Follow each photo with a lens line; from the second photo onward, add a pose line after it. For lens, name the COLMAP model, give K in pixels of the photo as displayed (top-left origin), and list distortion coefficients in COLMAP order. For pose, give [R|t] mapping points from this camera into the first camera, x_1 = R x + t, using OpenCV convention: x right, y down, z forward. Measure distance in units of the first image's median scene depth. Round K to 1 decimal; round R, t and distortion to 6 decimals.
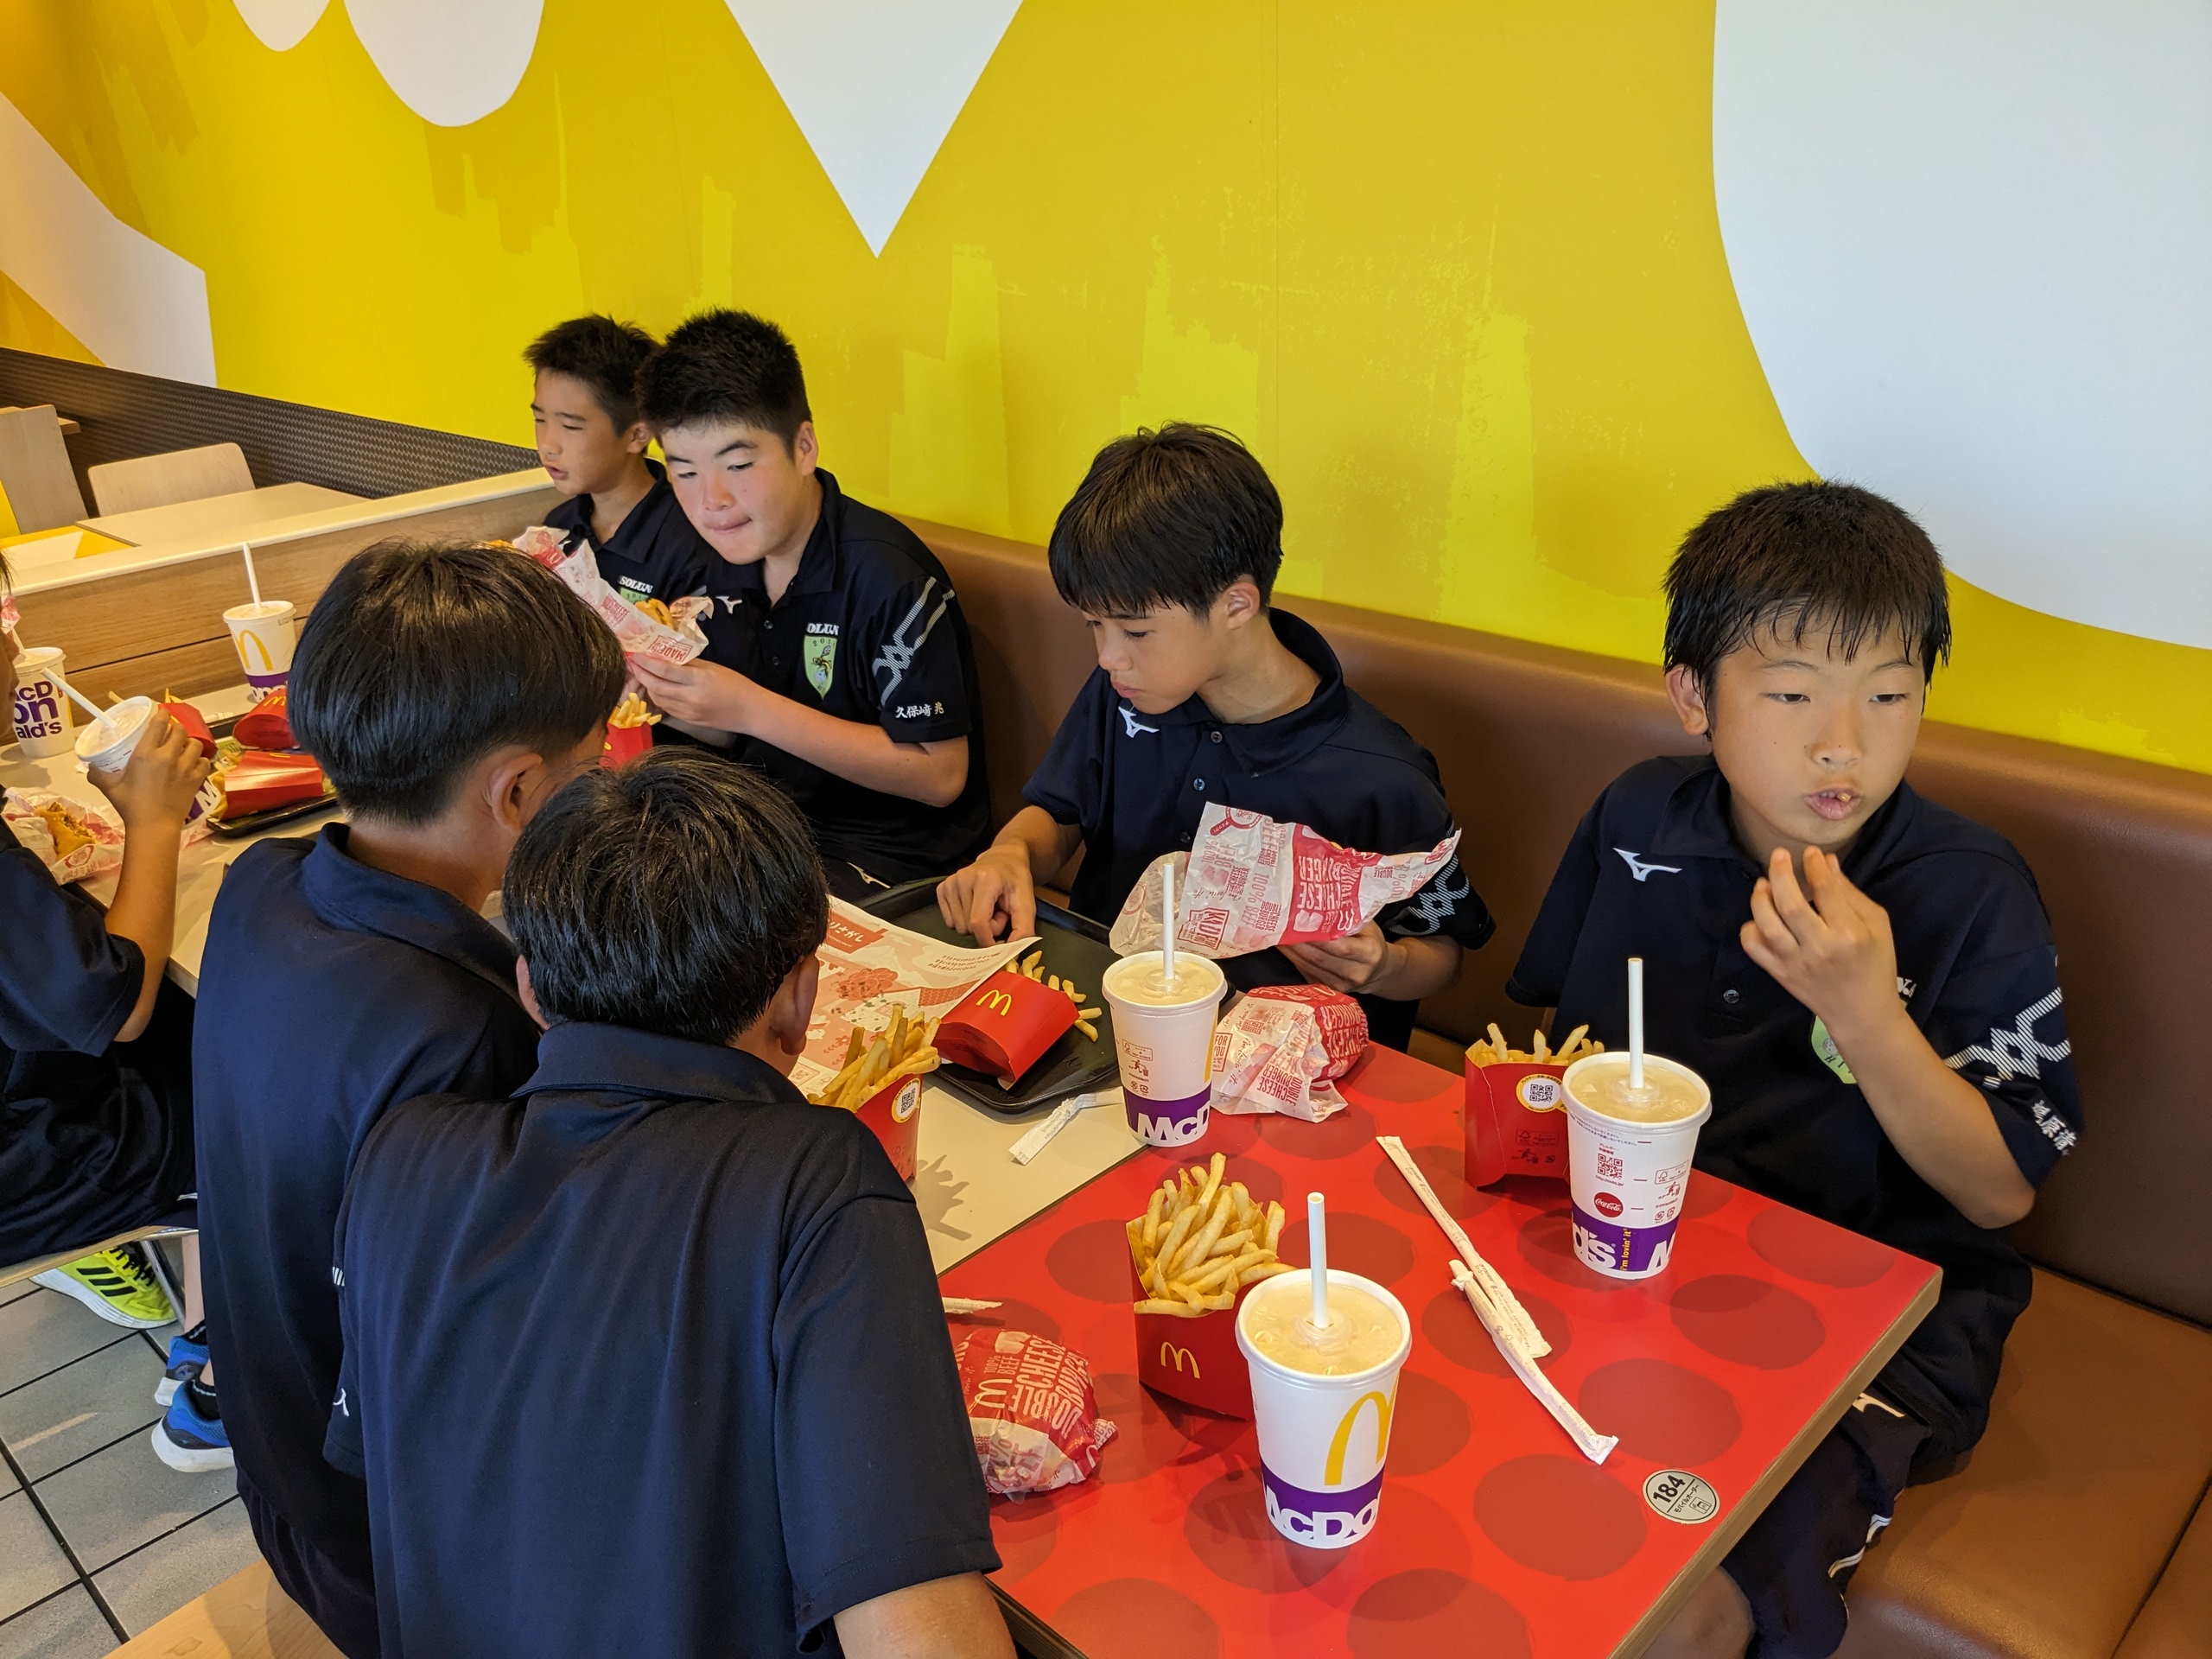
lens RADIAL K [[1781.1, 0, 1062.0], [0, 1781.1, 818.8], [0, 0, 1]] dist [0.047689, -0.112569]
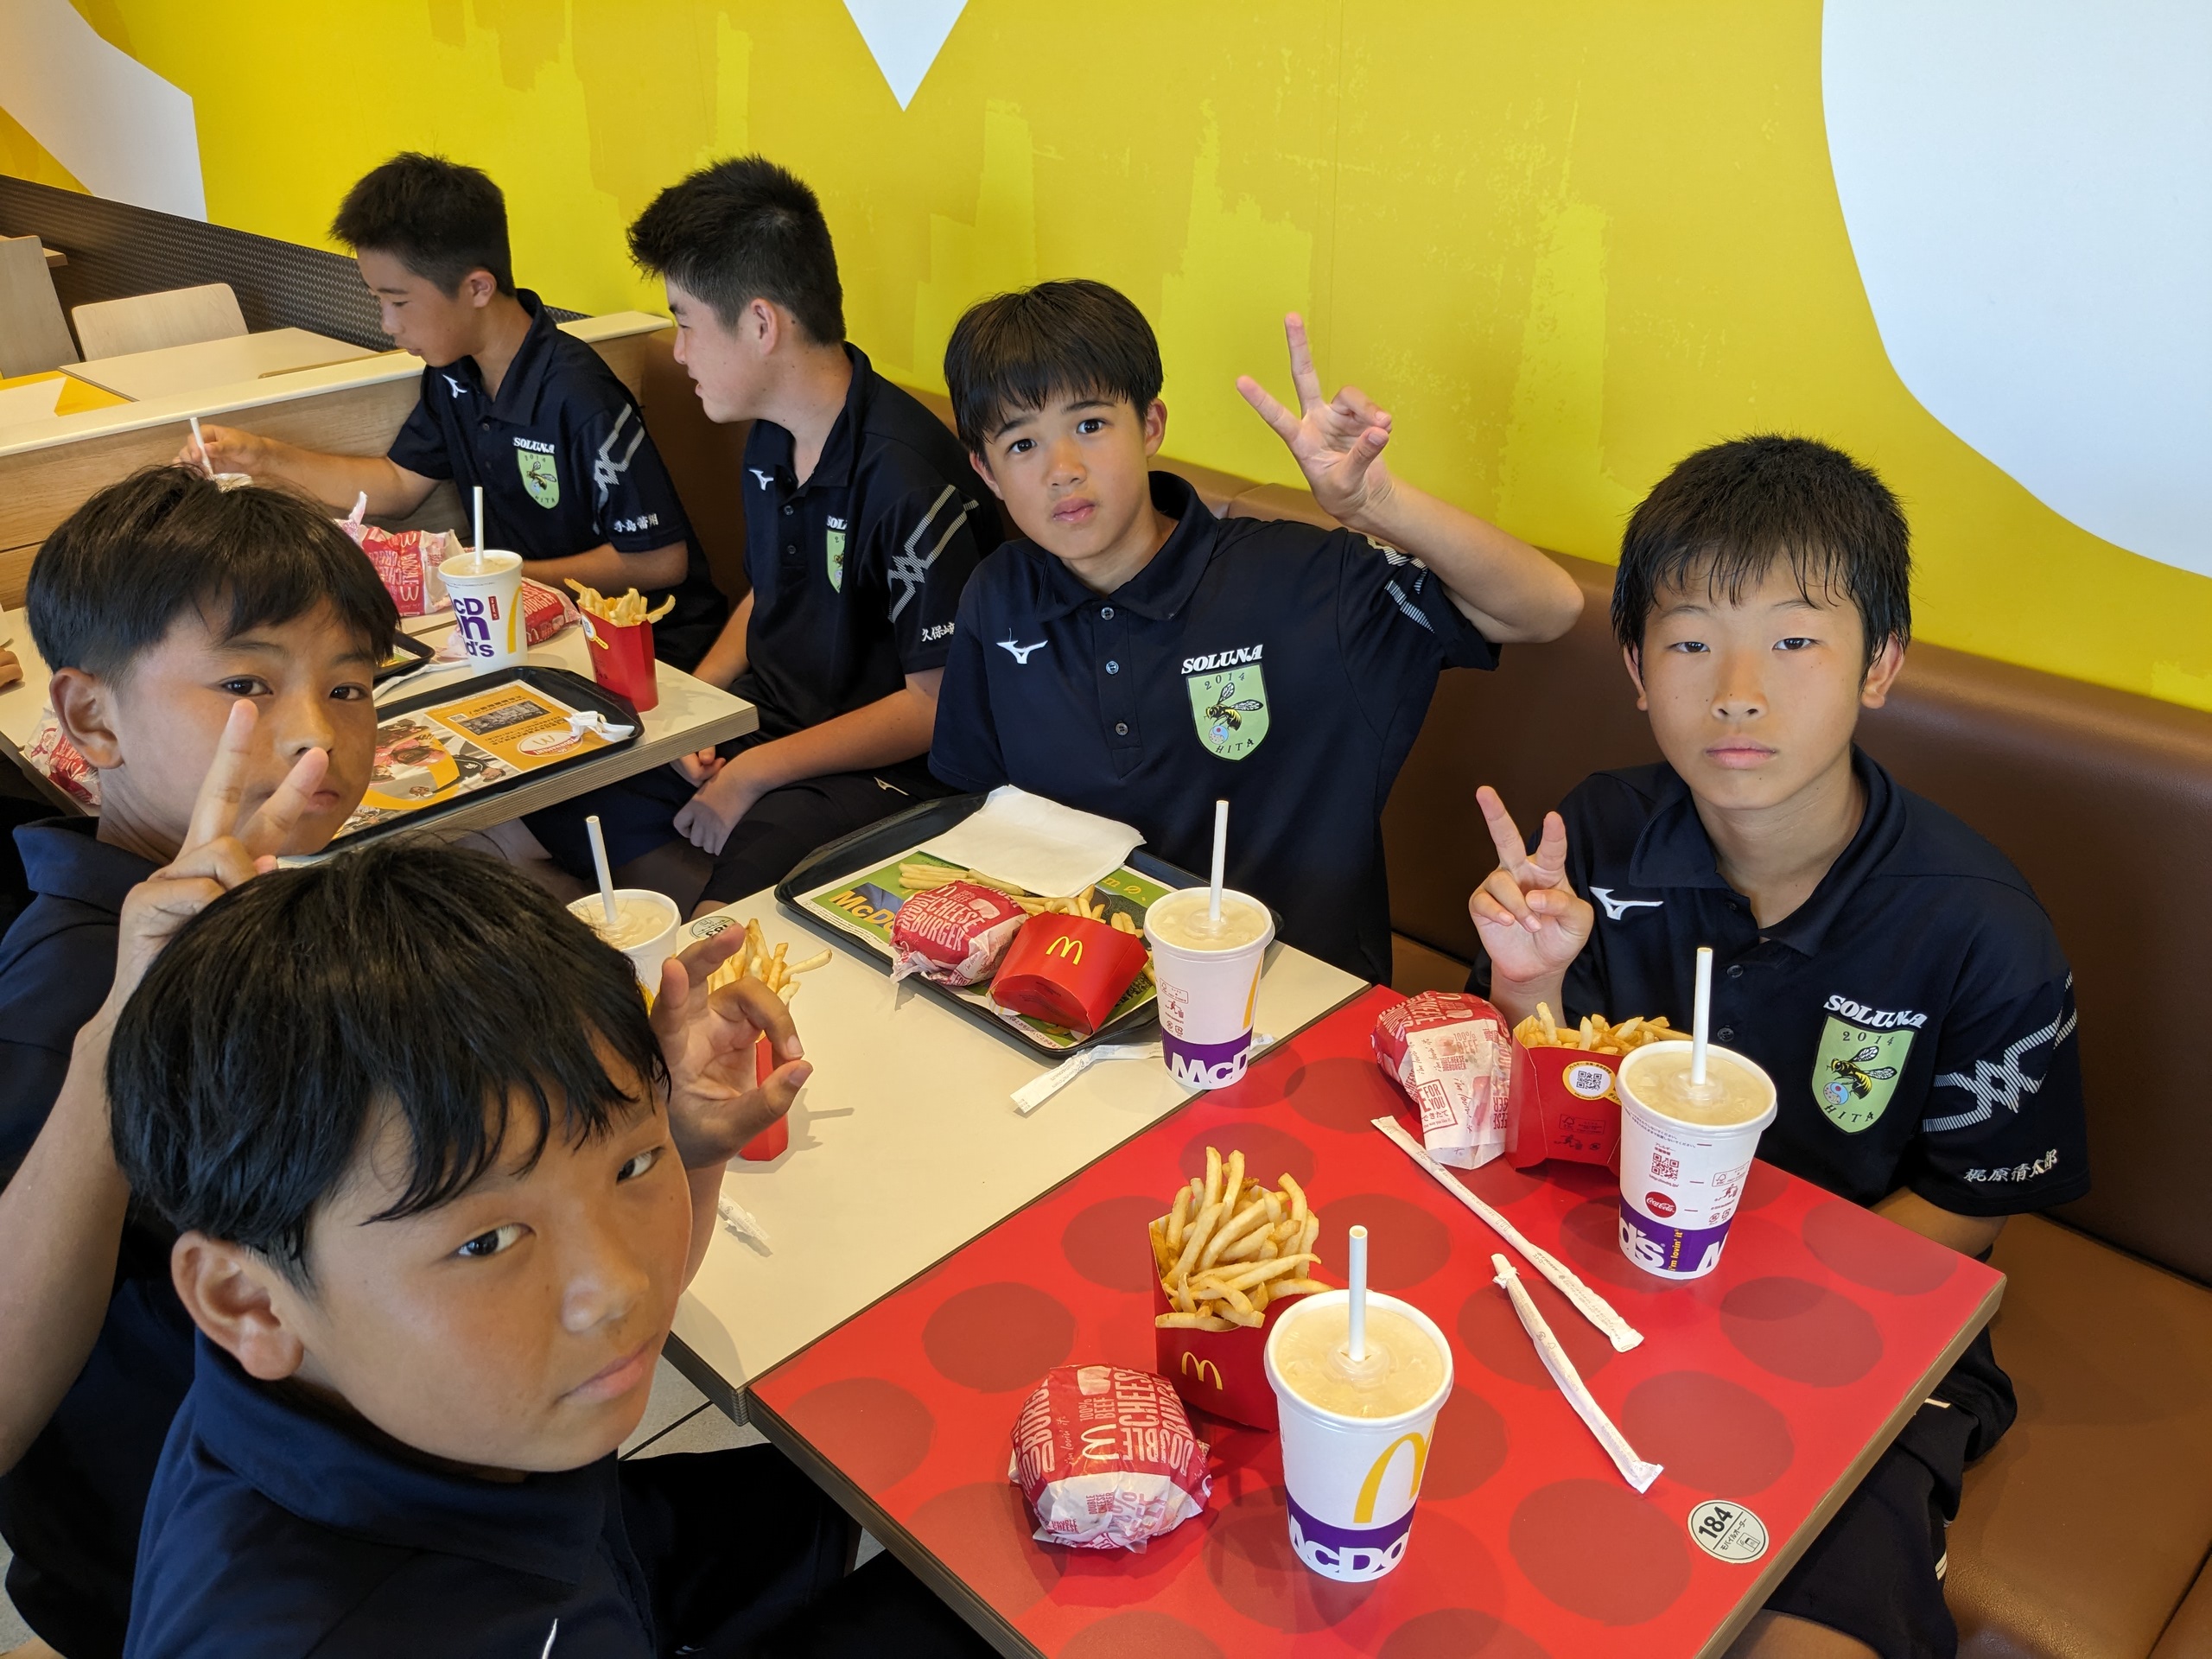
lens RADIAL K [[1762.8, 0, 1106.0], [0, 1762.8, 829.5], [0, 0, 1]] dist [0.035678, -0.082594]
pose [[0.999644, 0.023560, 0.012515, -0.002269], [-0.024644, 0.995172, 0.094999, -0.054154], [-0.010216, -0.095273, 0.995399, 0.083263]]
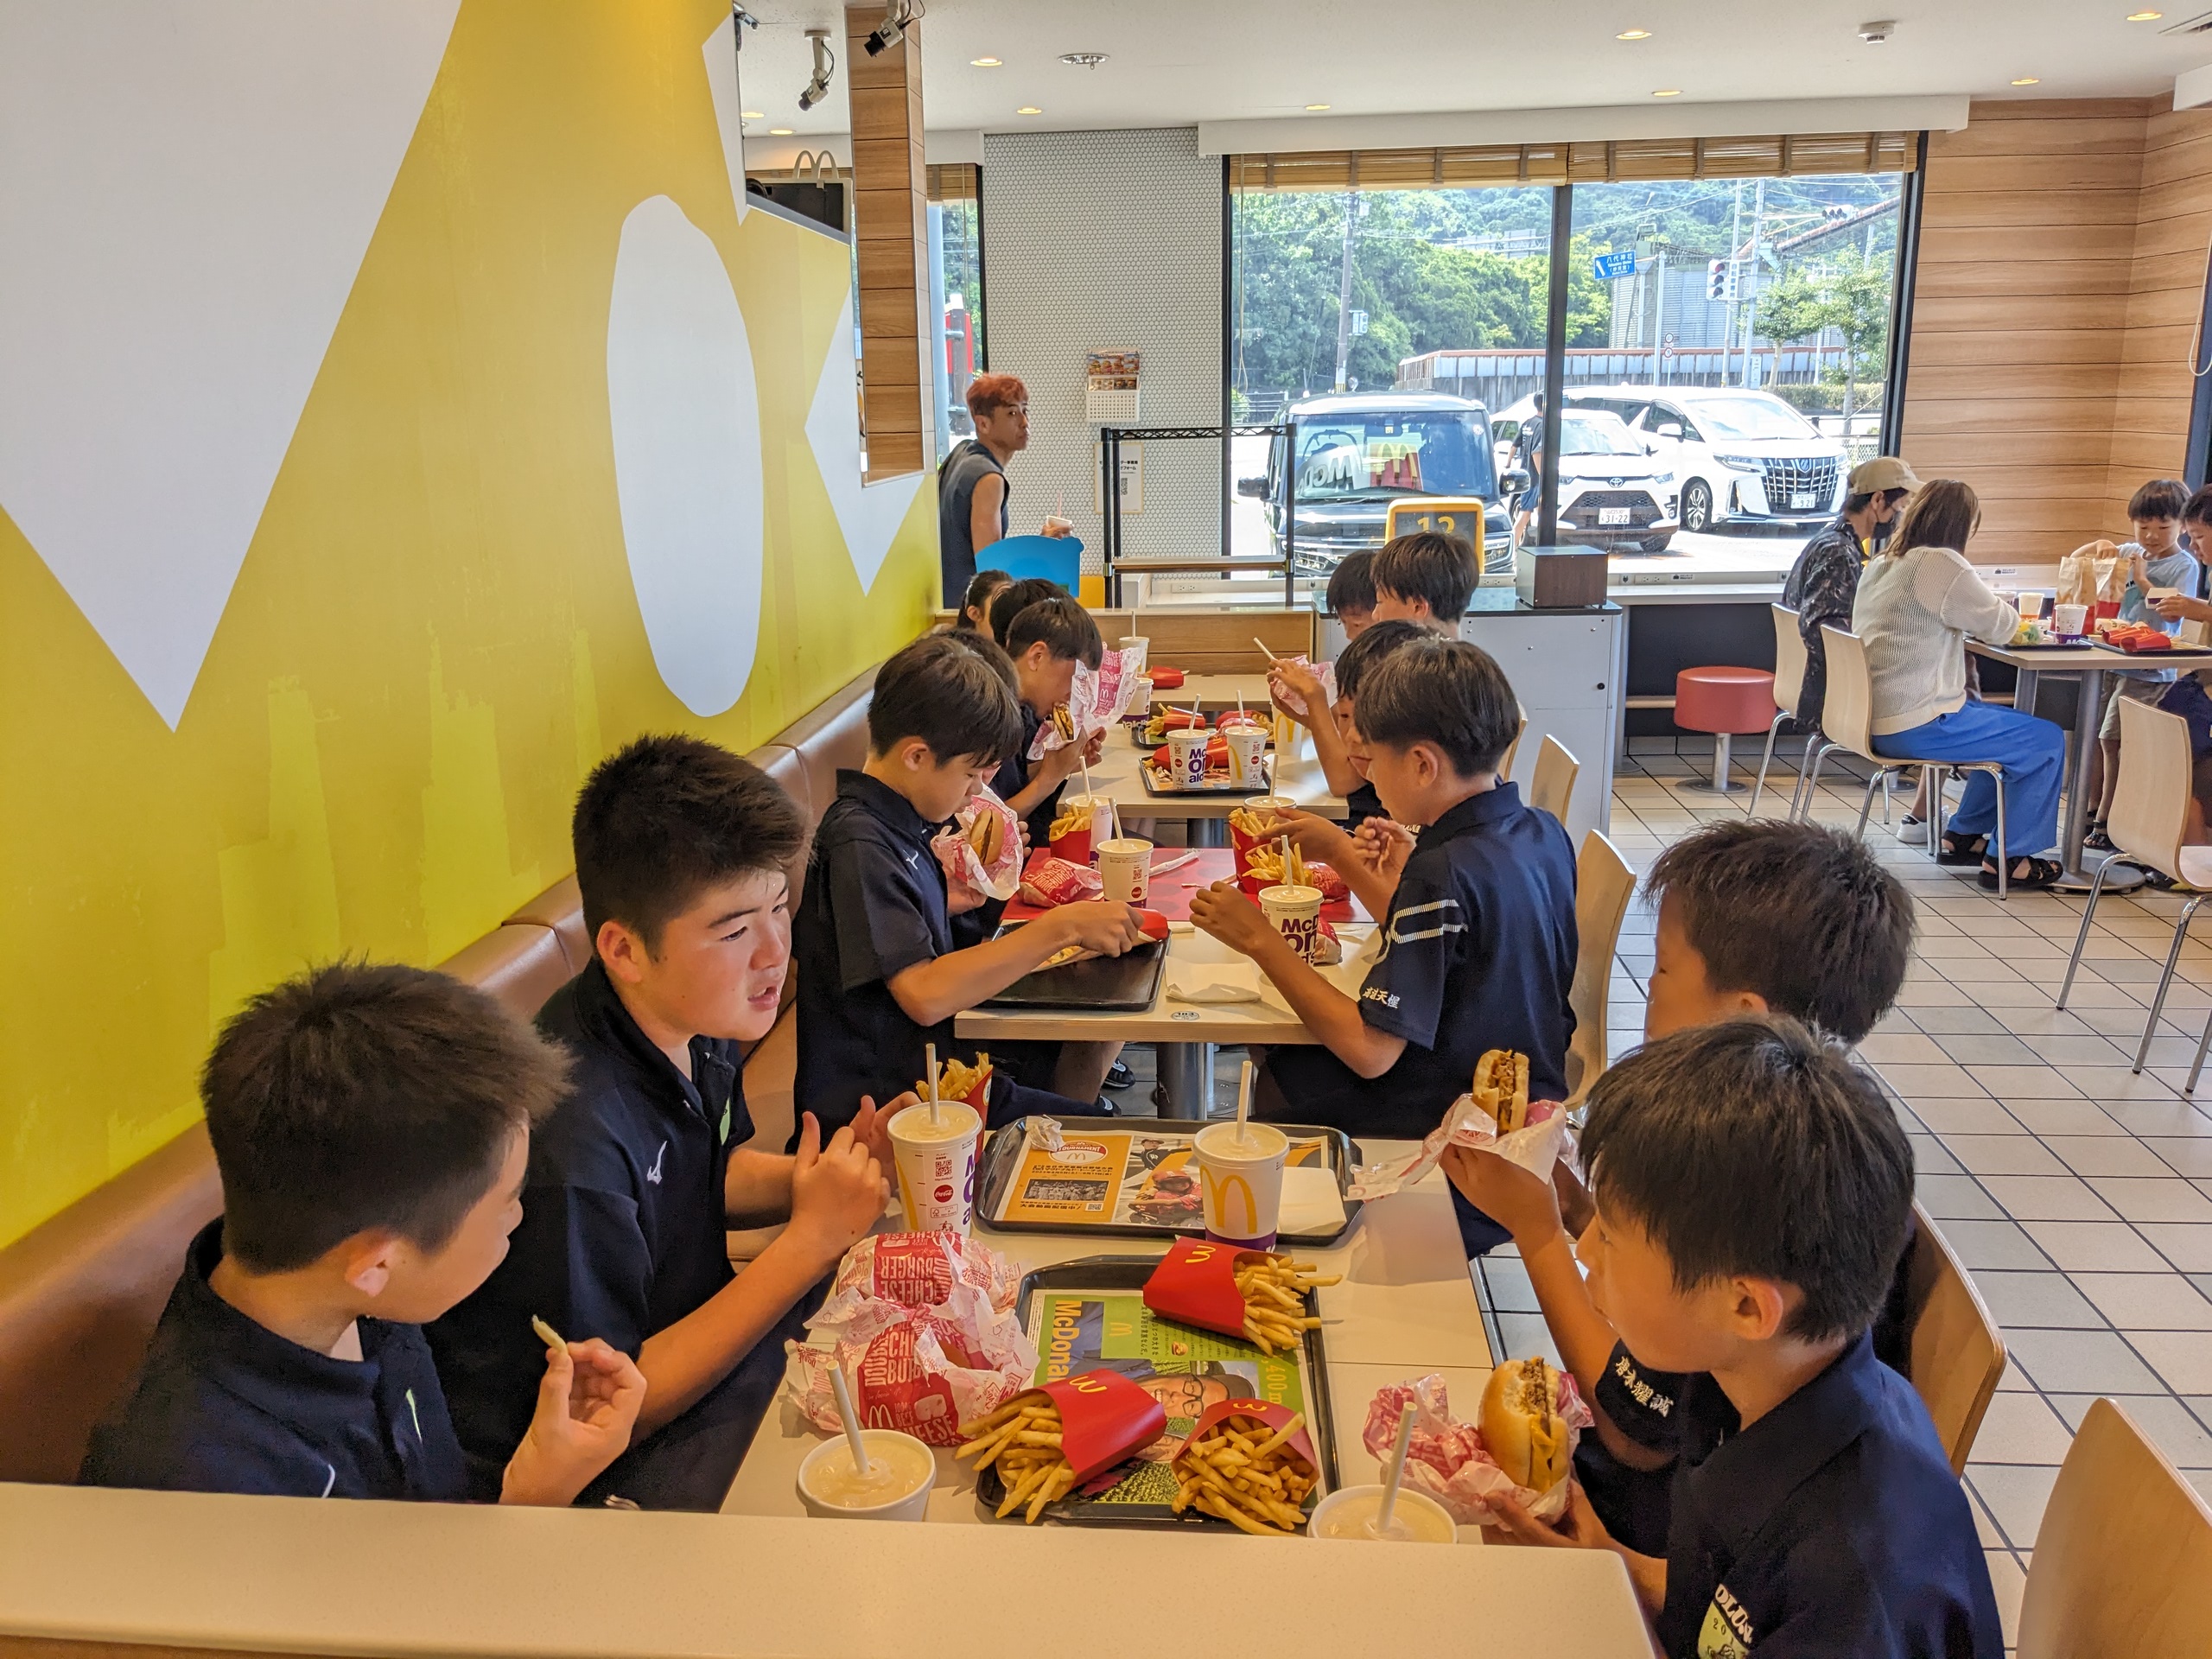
lens RADIAL K [[1762.8, 0, 1106.0], [0, 1762.8, 829.5], [0, 0, 1]] dist [0.035678, -0.082594]
pose [[-0.653031, -0.116484, 0.748319, -1.381551], [0.329129, 0.846260, 0.418949, -0.752175], [-0.682074, 0.519880, -0.514296, 1.905254]]
